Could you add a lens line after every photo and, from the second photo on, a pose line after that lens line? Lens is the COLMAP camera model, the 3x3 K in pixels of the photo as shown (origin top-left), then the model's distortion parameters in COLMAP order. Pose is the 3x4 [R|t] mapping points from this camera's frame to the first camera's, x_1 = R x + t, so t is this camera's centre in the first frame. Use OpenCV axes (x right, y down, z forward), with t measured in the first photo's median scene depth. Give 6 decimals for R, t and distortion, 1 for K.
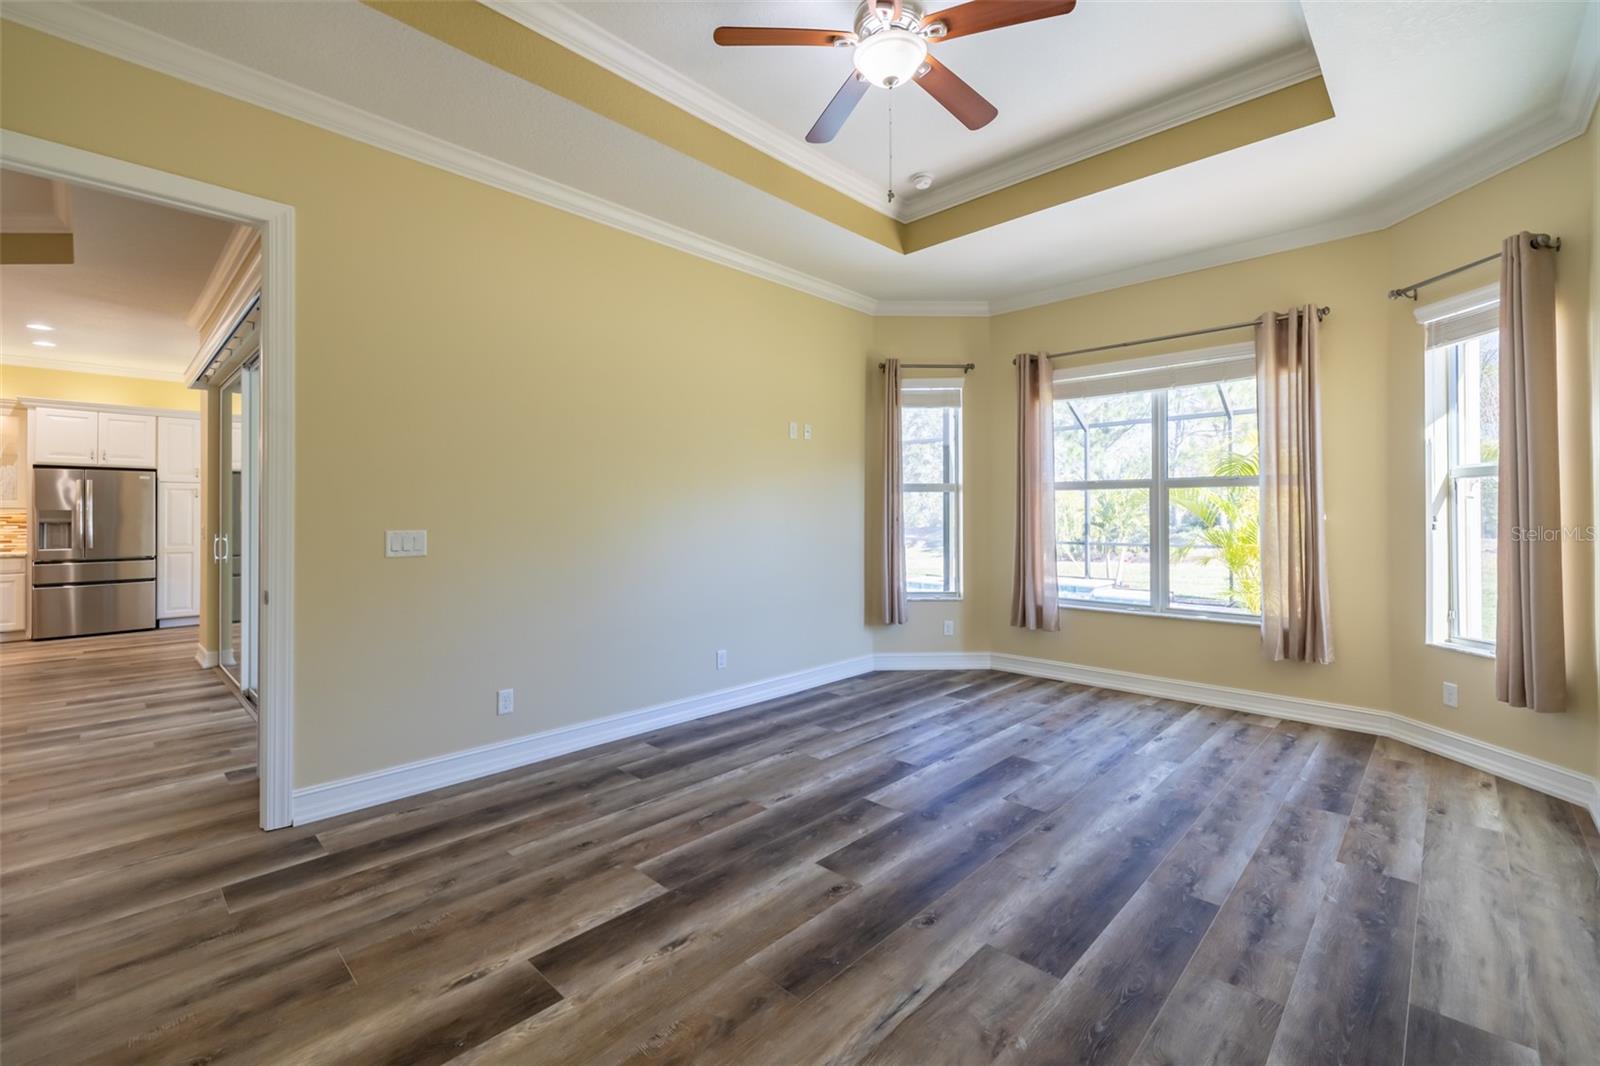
lens RADIAL K [[675.6, 0, 802.9], [0, 675.6, 505.8], [0, 0, 1]] dist [0.000630, -0.000245]
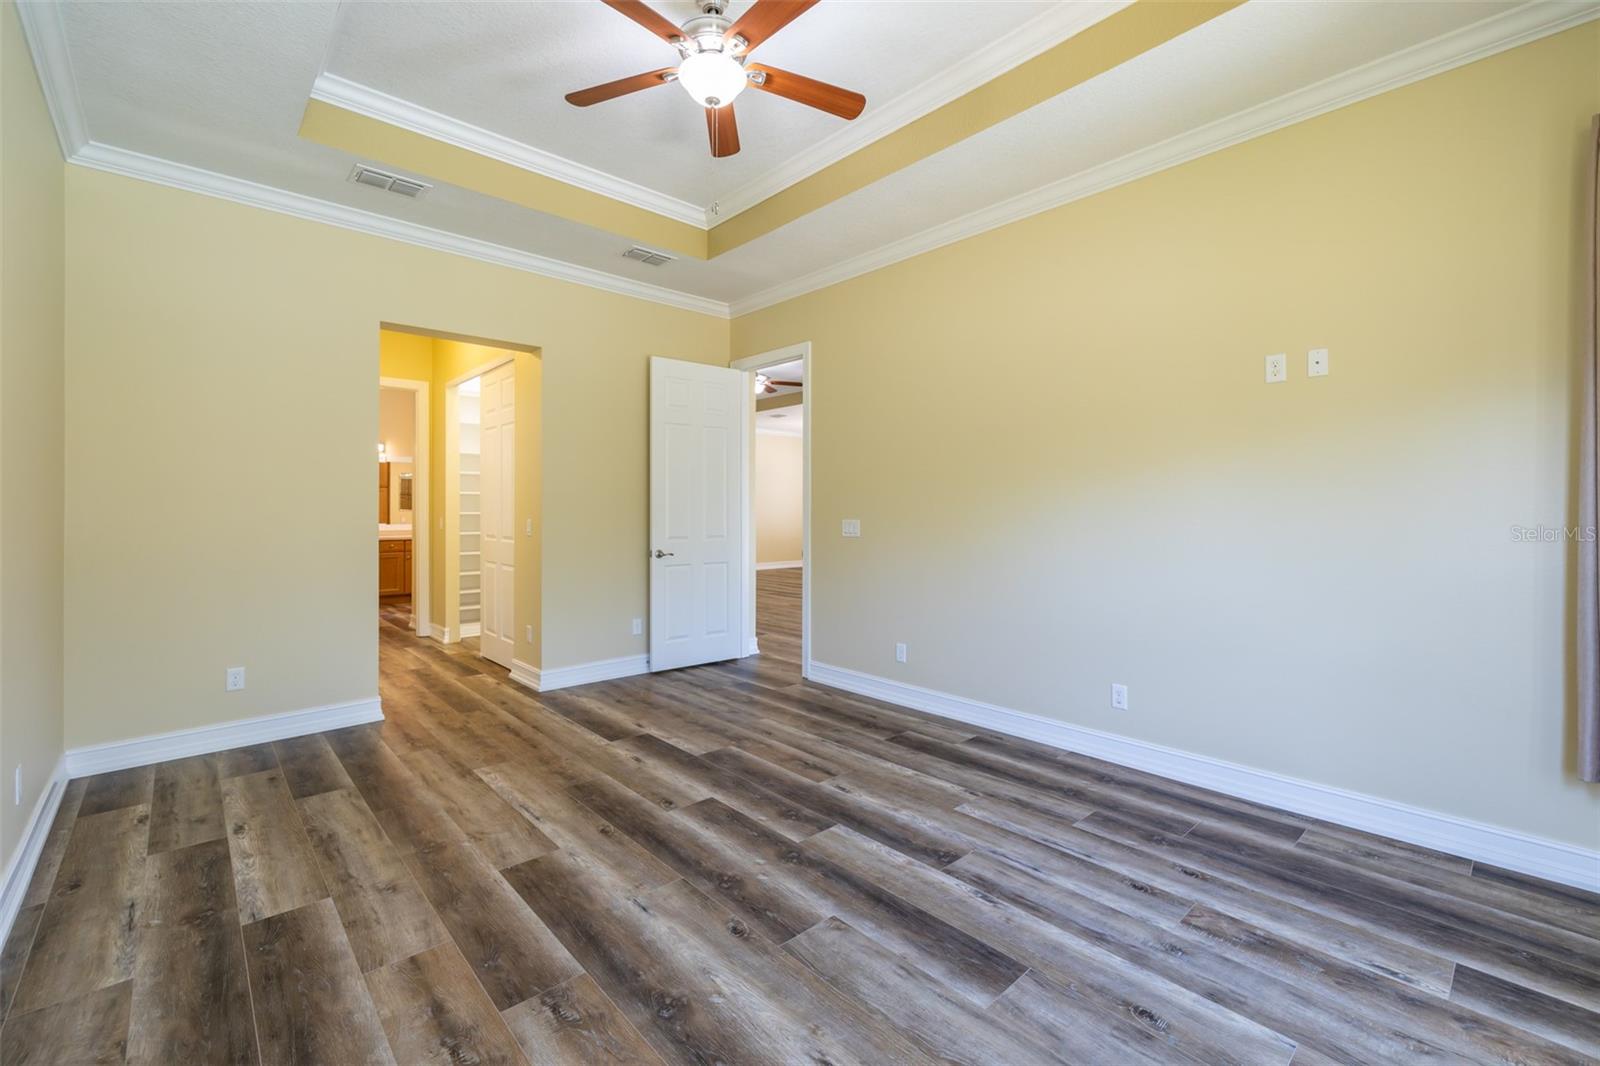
lens RADIAL K [[675.6, 0, 802.9], [0, 675.6, 505.8], [0, 0, 1]] dist [0.000630, -0.000245]
pose [[-0.060657, -0.006304, -0.998139, 1.097295], [0.013842, 0.999879, -0.007156, 0.014718], [0.998063, -0.014250, -0.060562, 1.116699]]
